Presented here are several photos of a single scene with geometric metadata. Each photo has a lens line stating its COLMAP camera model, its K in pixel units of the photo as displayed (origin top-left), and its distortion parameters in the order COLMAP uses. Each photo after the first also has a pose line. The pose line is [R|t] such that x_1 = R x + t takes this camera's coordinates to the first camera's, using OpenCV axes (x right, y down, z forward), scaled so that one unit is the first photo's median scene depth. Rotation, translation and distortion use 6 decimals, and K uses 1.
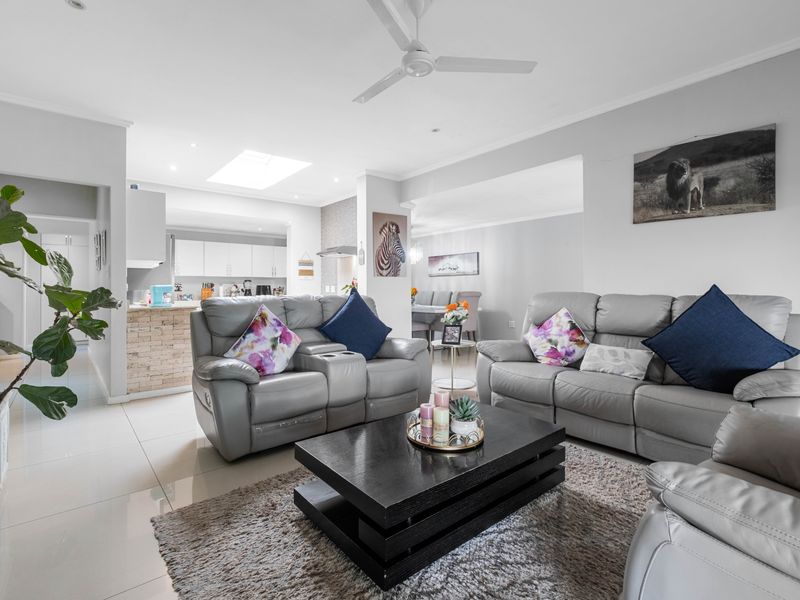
lens RADIAL K [[394.5, 0, 400.2], [0, 394.5, 284.0], [0, 0, 1]] dist [-0.002622, -0.000682]
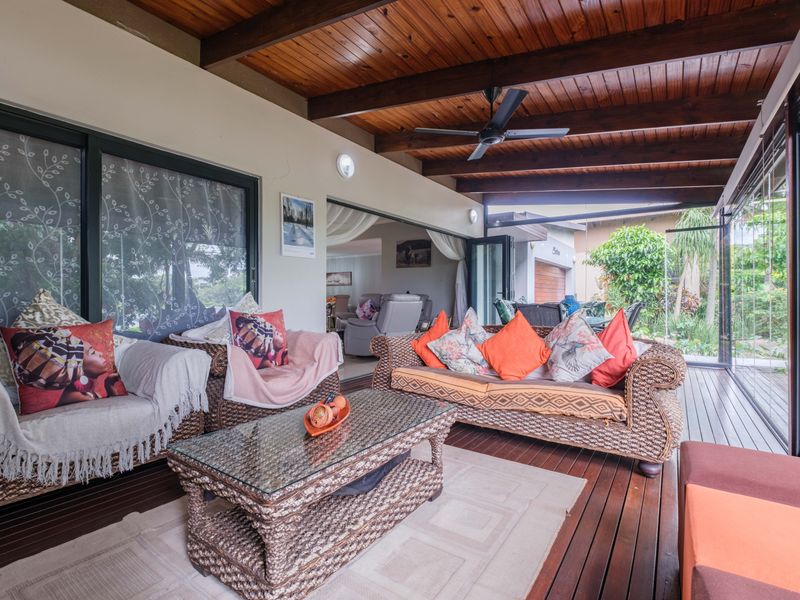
lens RADIAL K [[392.6, 0, 400.0], [0, 392.6, 300.0], [0, 0, 1]] dist [0.000009, -0.000057]
pose [[0.966566, 0.007071, 0.256322, -0.060061], [-0.011812, 0.999786, 0.016960, 0.020038], [-0.256148, -0.019421, 0.966443, -1.689172]]
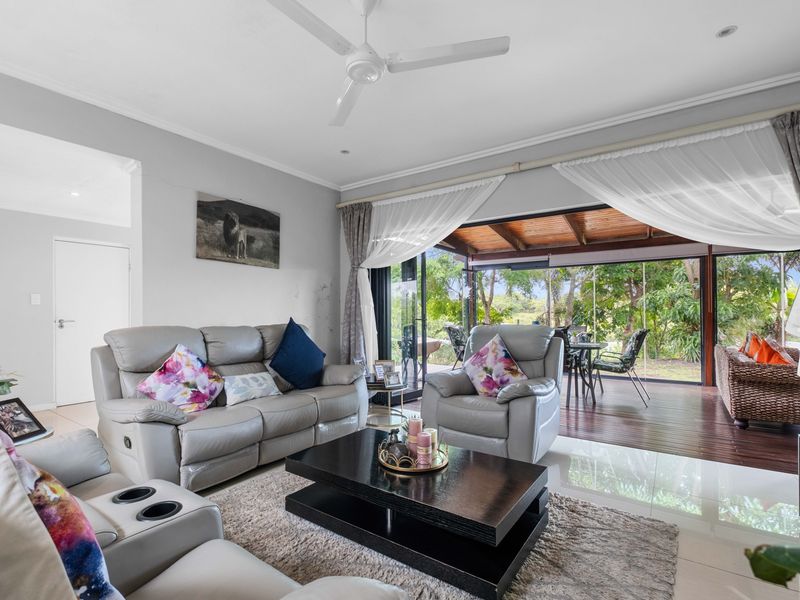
lens RADIAL K [[392.6, 0, 400.0], [0, 392.6, 300.0], [0, 0, 1]] dist [0.000009, -0.000057]
pose [[-0.248972, 0.020418, 0.968295, -0.593578], [-0.021854, 0.999405, -0.026693, -0.028197], [-0.968264, -0.027807, -0.248378, 0.802214]]
